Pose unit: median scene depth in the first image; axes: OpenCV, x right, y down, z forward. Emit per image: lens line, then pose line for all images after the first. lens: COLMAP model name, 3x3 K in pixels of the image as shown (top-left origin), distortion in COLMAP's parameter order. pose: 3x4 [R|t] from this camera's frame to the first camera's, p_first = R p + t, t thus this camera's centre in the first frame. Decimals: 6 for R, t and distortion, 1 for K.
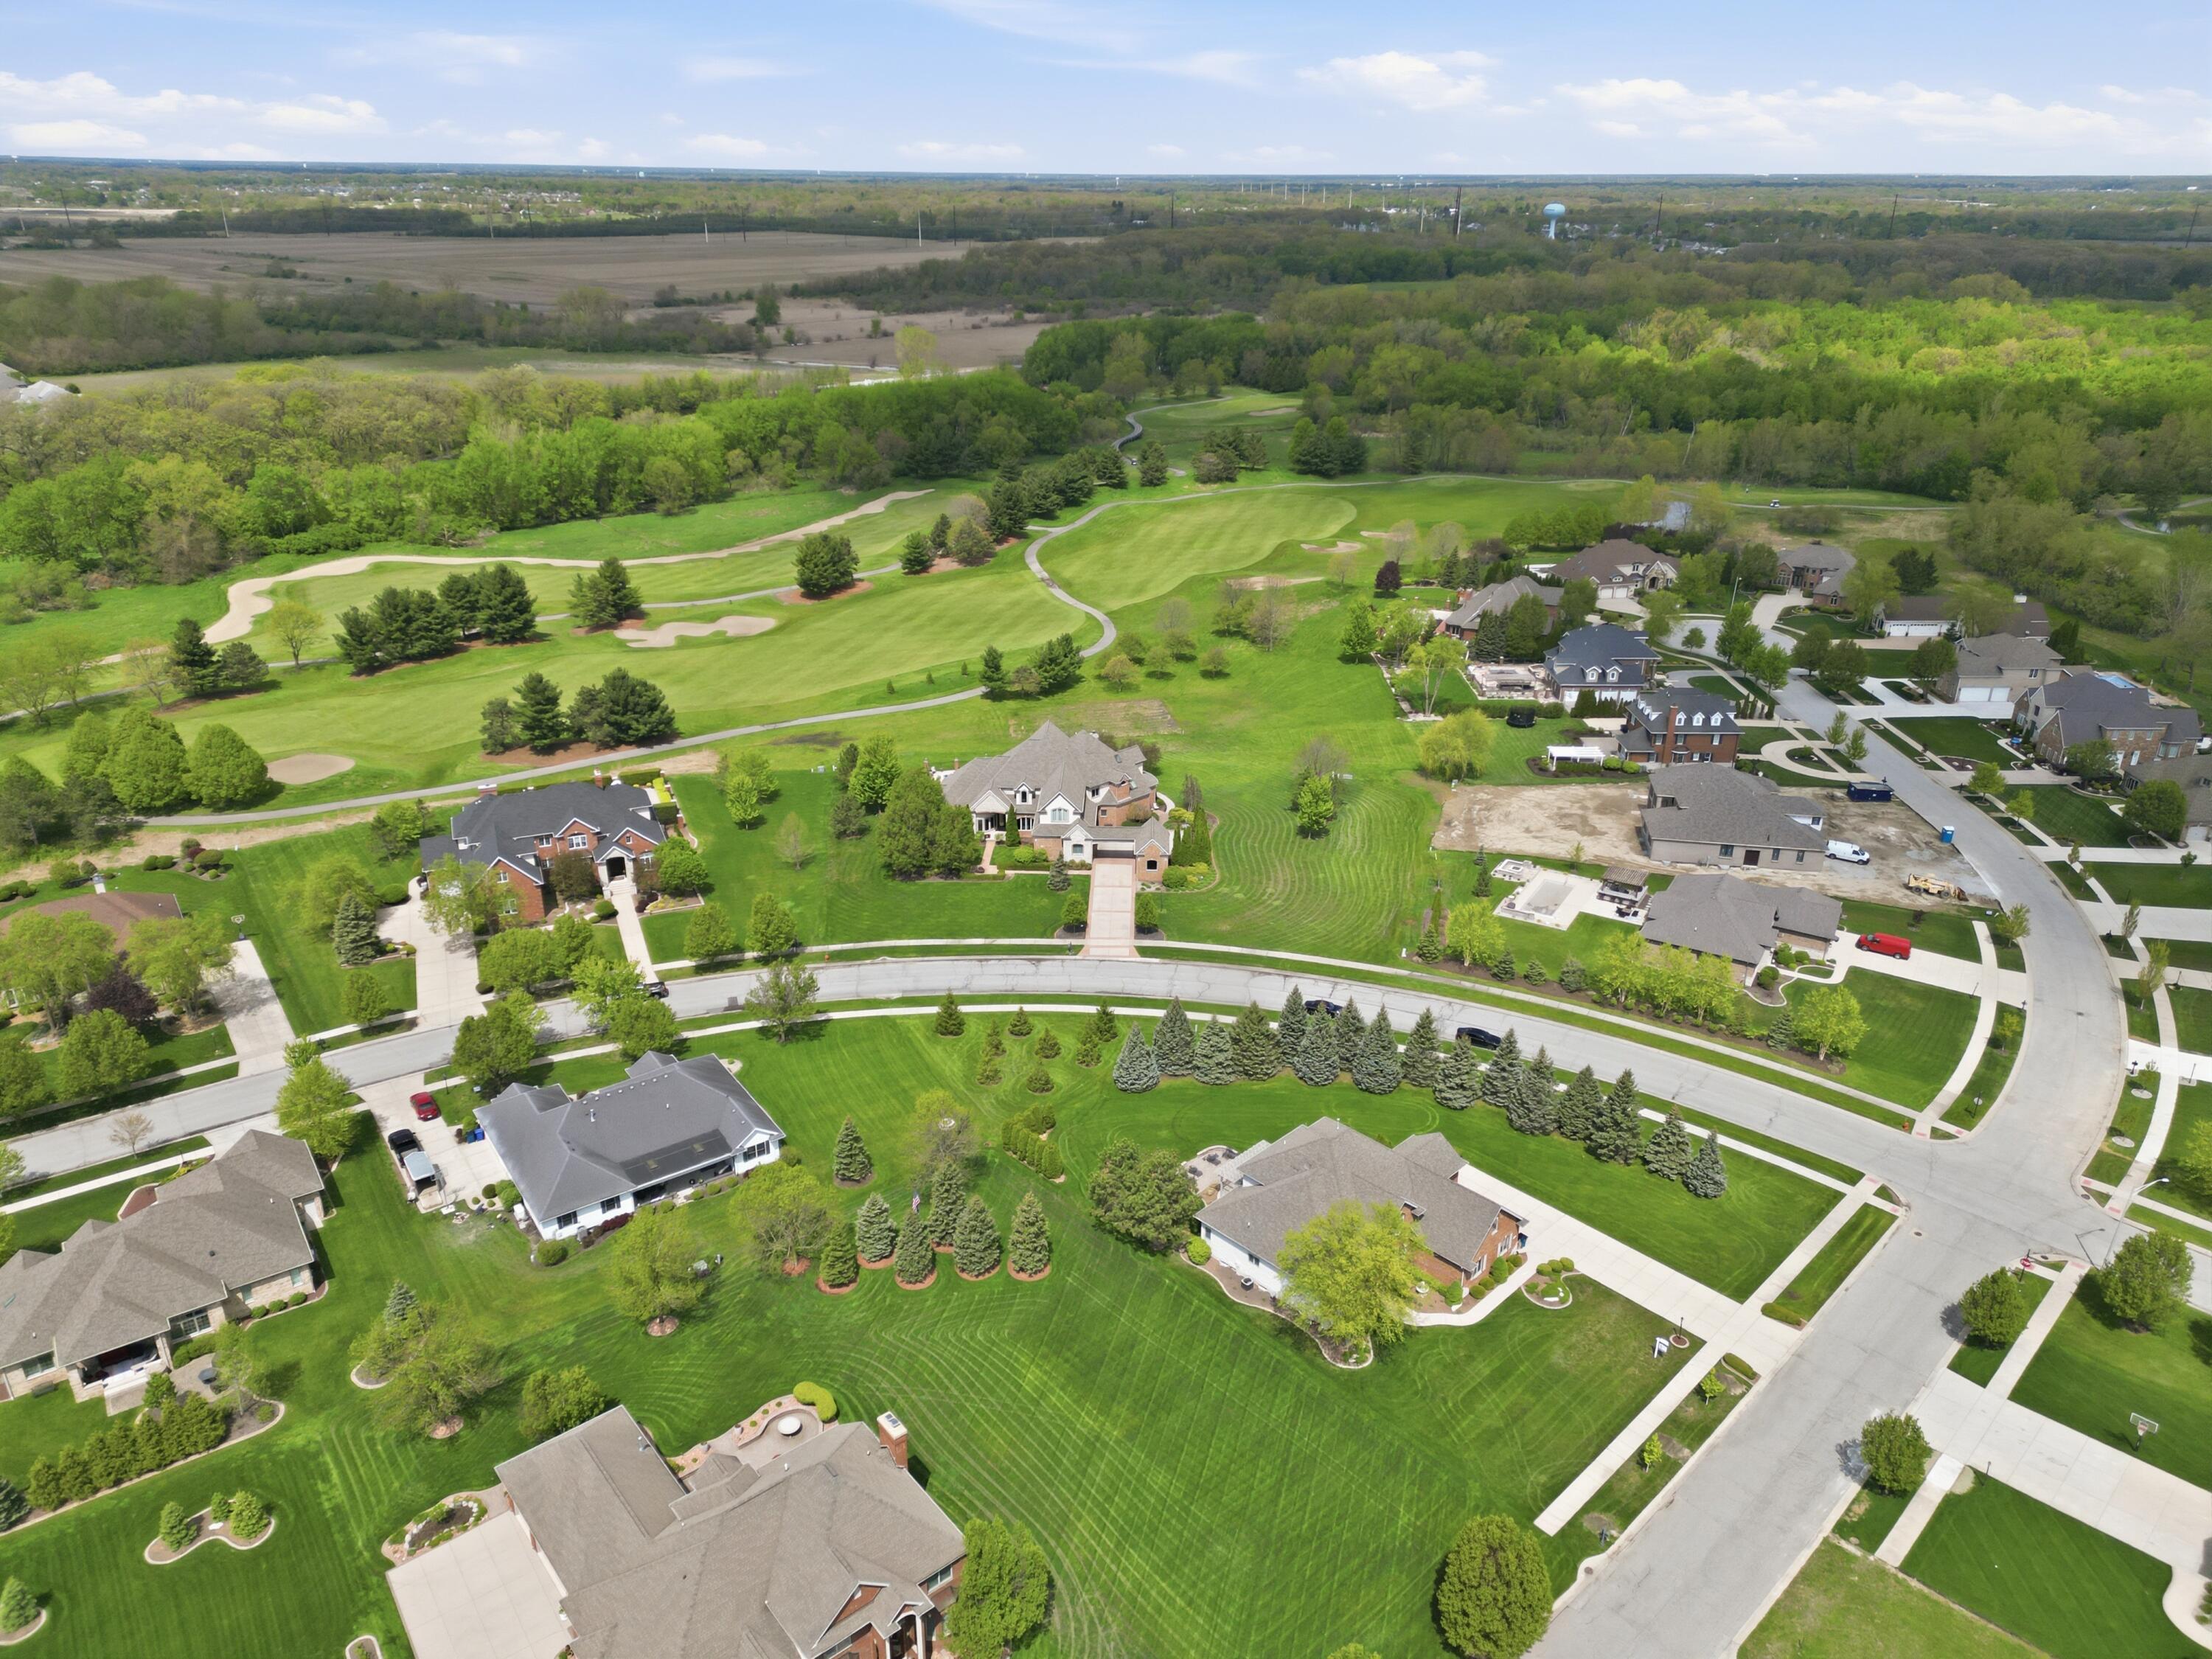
lens RADIAL K [[1536.9, 0, 1105.5], [0, 1536.9, 828.8], [0, 0, 1]] dist [0.080731, -0.078147]
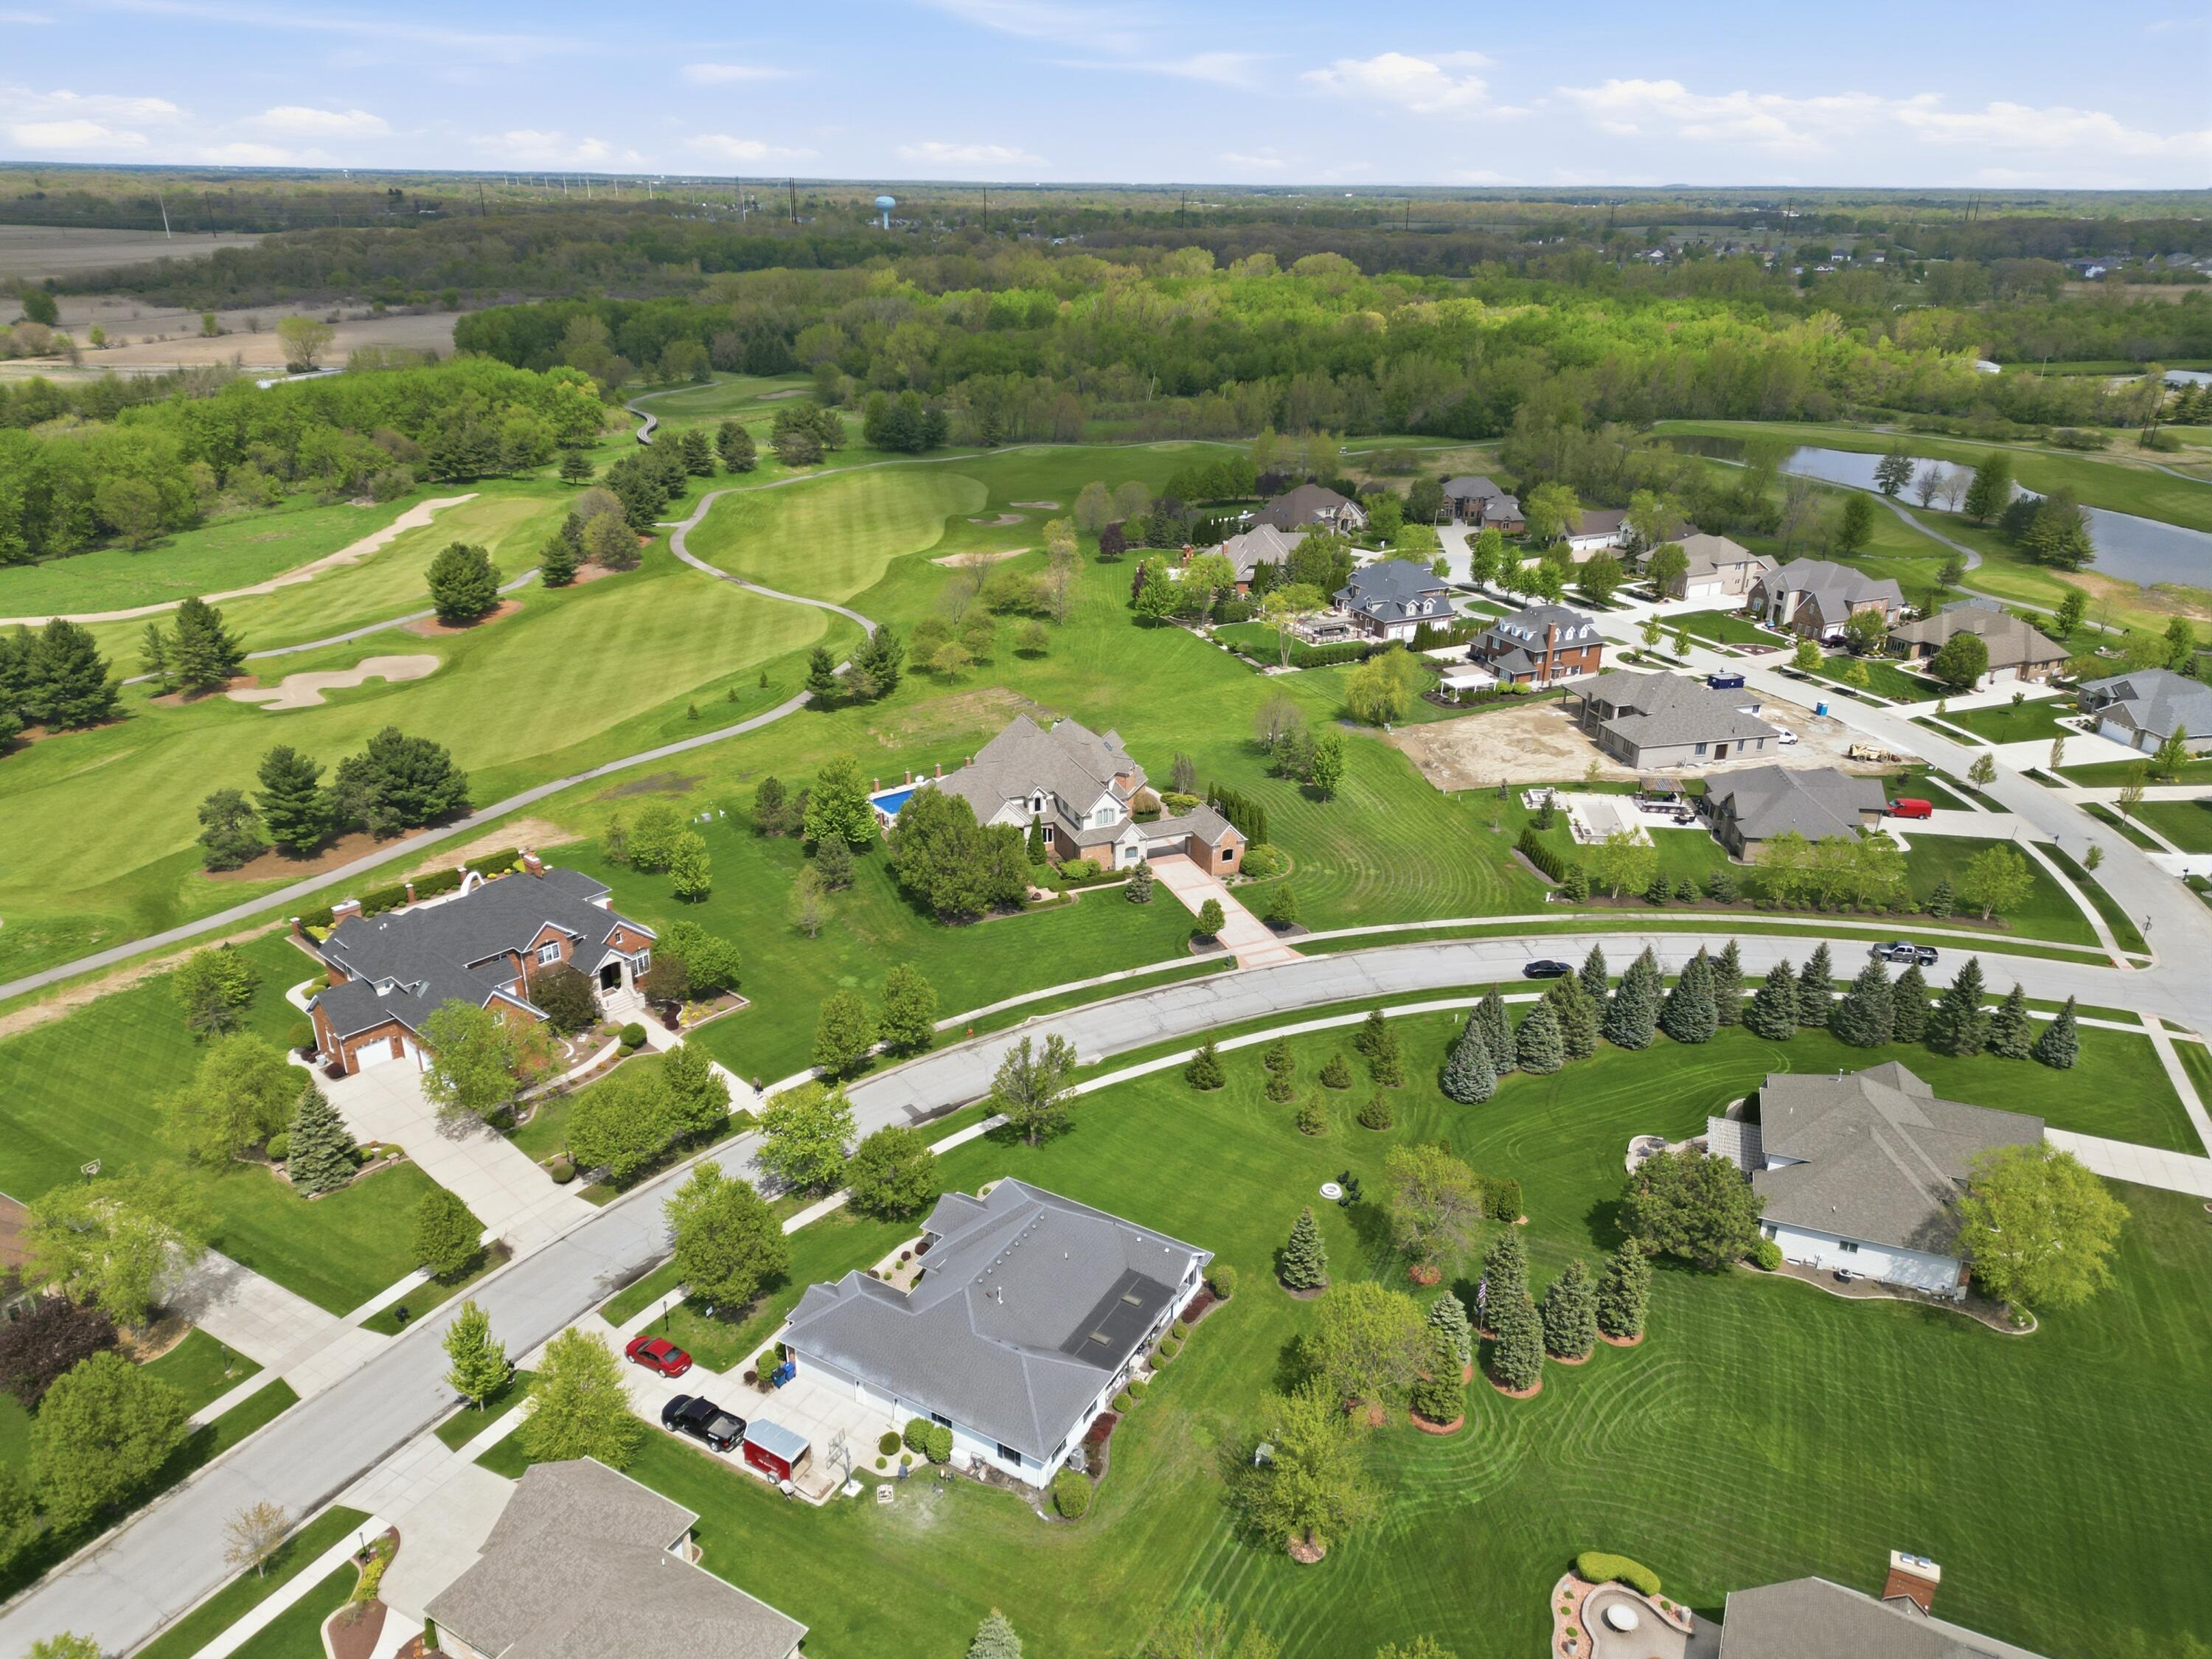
lens RADIAL K [[1536.9, 0, 1105.2], [0, 1536.9, 830.9], [0, 0, 1]] dist [0.080731, -0.078147]
pose [[0.906201, -0.160608, 0.391159, -0.304441], [0.160552, 0.986473, 0.033088, -0.024530], [-0.391182, 0.032817, 0.919728, 0.181452]]
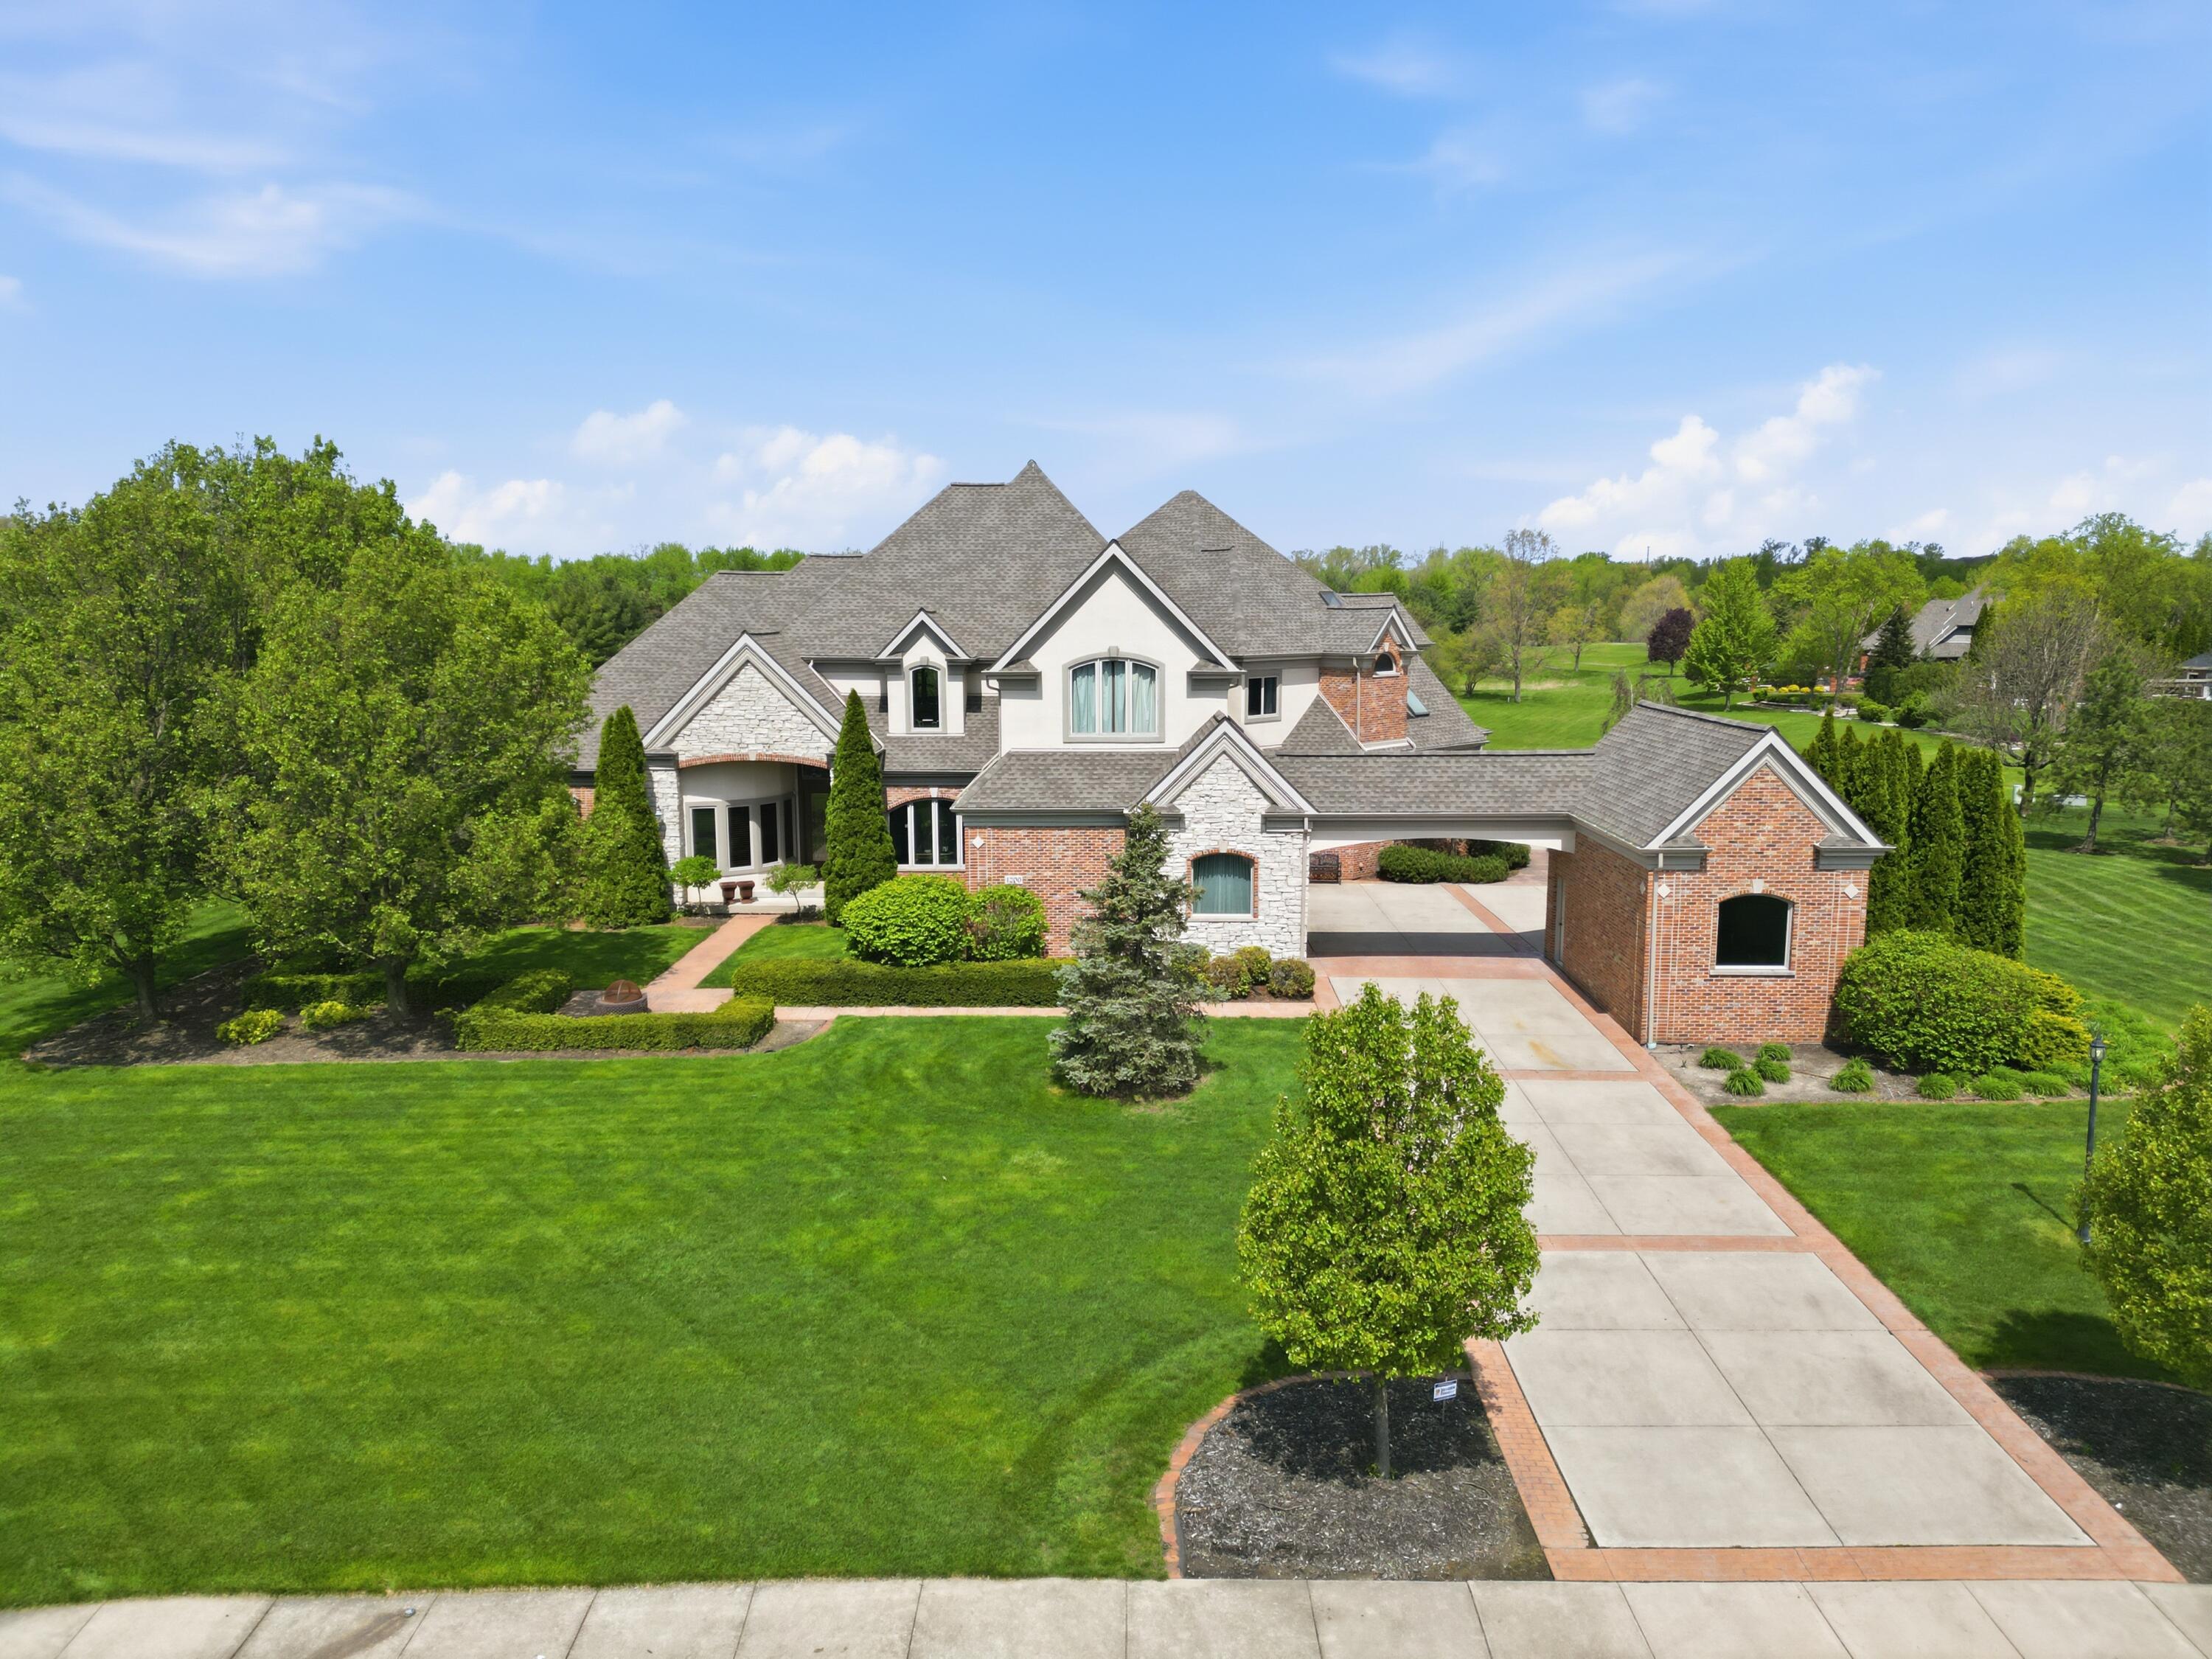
lens RADIAL K [[1536.9, 0, 1098.4], [0, 1536.9, 827.2], [0, 0, 1]] dist [0.080731, -0.078147]
pose [[0.999862, -0.008853, 0.014029, -0.028440], [0.012094, 0.967852, -0.251228, 0.041517], [-0.011354, 0.251364, 0.967826, 0.696267]]
